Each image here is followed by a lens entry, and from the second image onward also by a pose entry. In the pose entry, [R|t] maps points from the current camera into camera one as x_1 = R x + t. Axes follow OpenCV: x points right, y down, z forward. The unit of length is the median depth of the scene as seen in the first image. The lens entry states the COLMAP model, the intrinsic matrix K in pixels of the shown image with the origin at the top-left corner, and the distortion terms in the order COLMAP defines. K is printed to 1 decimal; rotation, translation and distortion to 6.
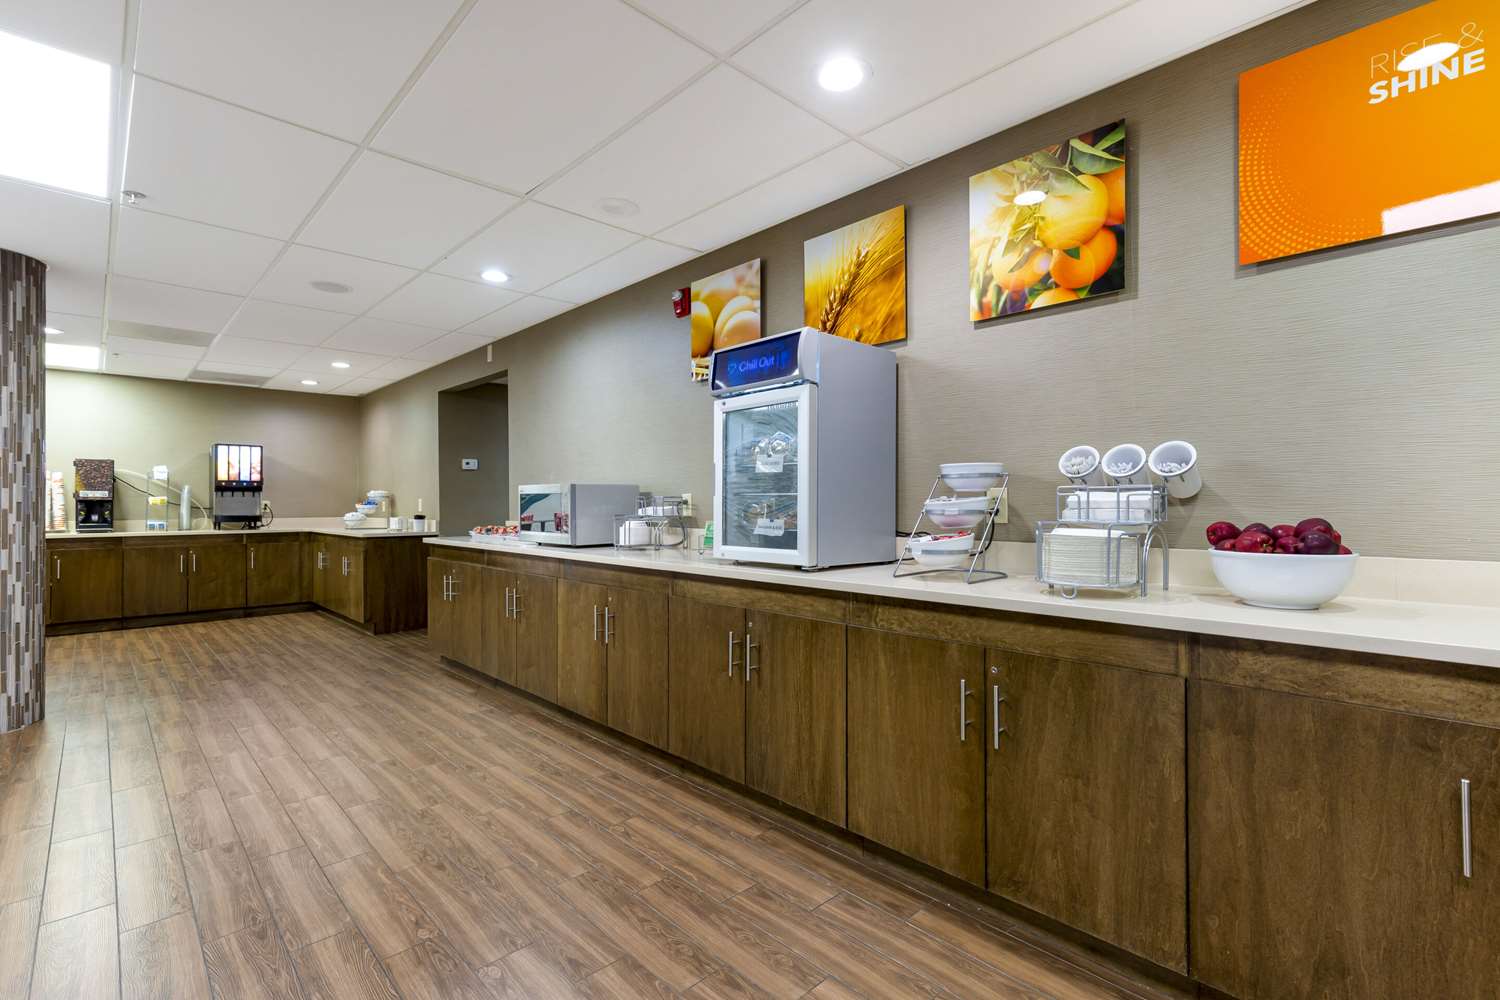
lens RADIAL K [[677.3, 0, 815.0], [0, 677.3, 497.7], [0, 0, 1]] dist [0.001996, 0.000053]
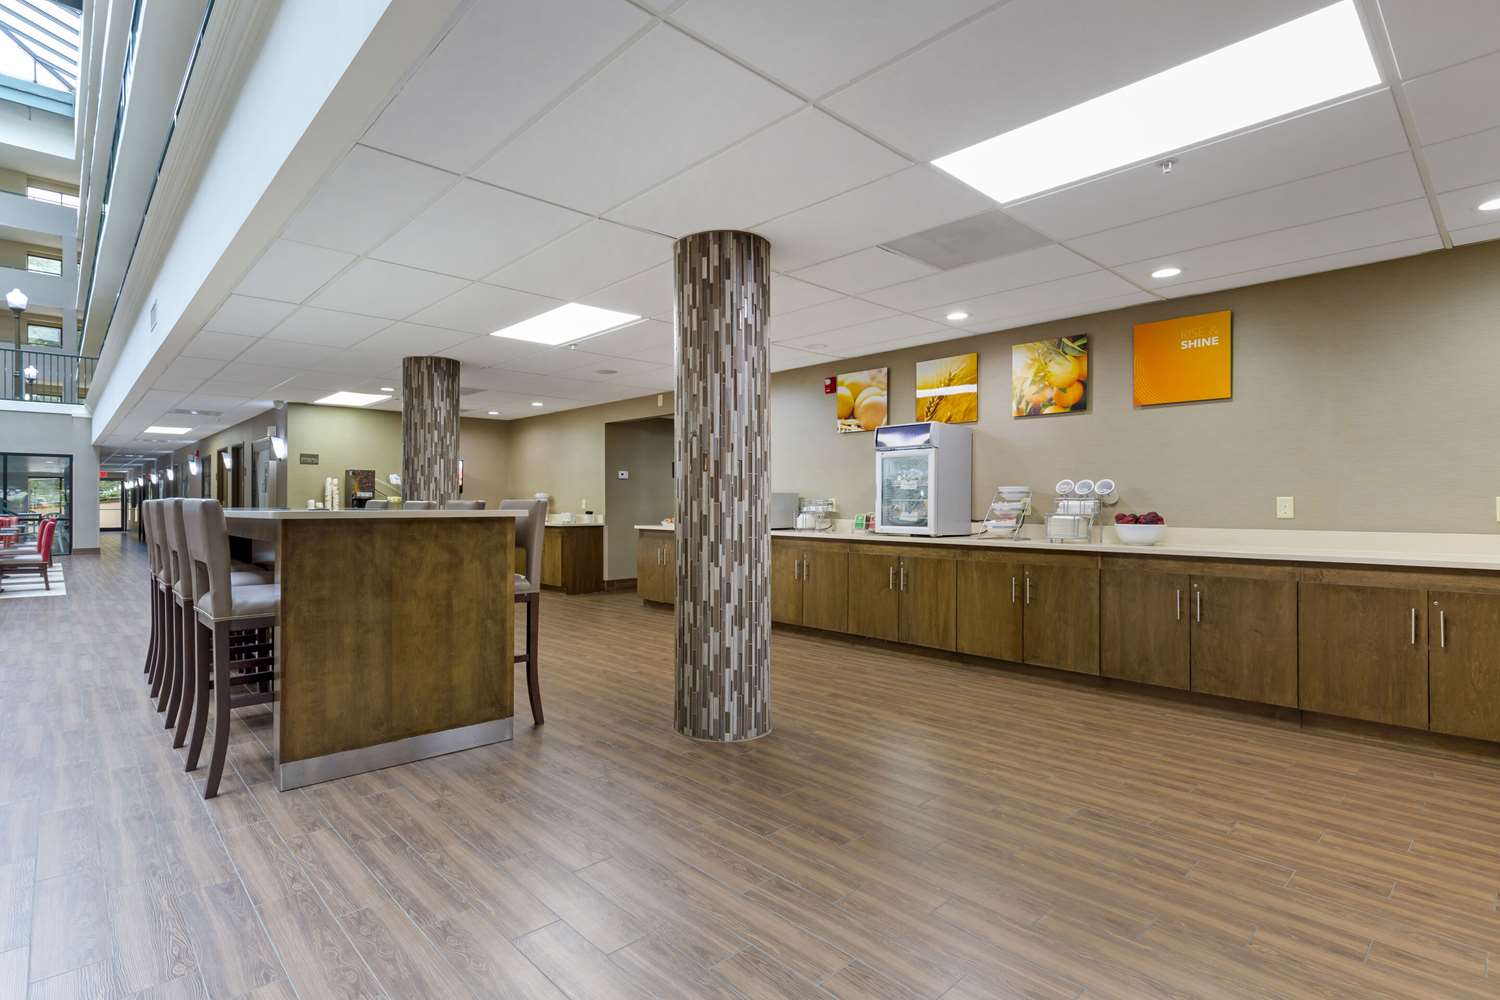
lens RADIAL K [[713.7, 0, 750.0], [0, 713.7, 500.0], [0, 0, 1]] dist [-0.000596, -0.000093]
pose [[0.997150, 0.006764, -0.075141, -0.418174], [-0.006665, 0.999977, 0.001569, -0.006401], [0.075150, -0.001063, 0.997172, -1.271089]]
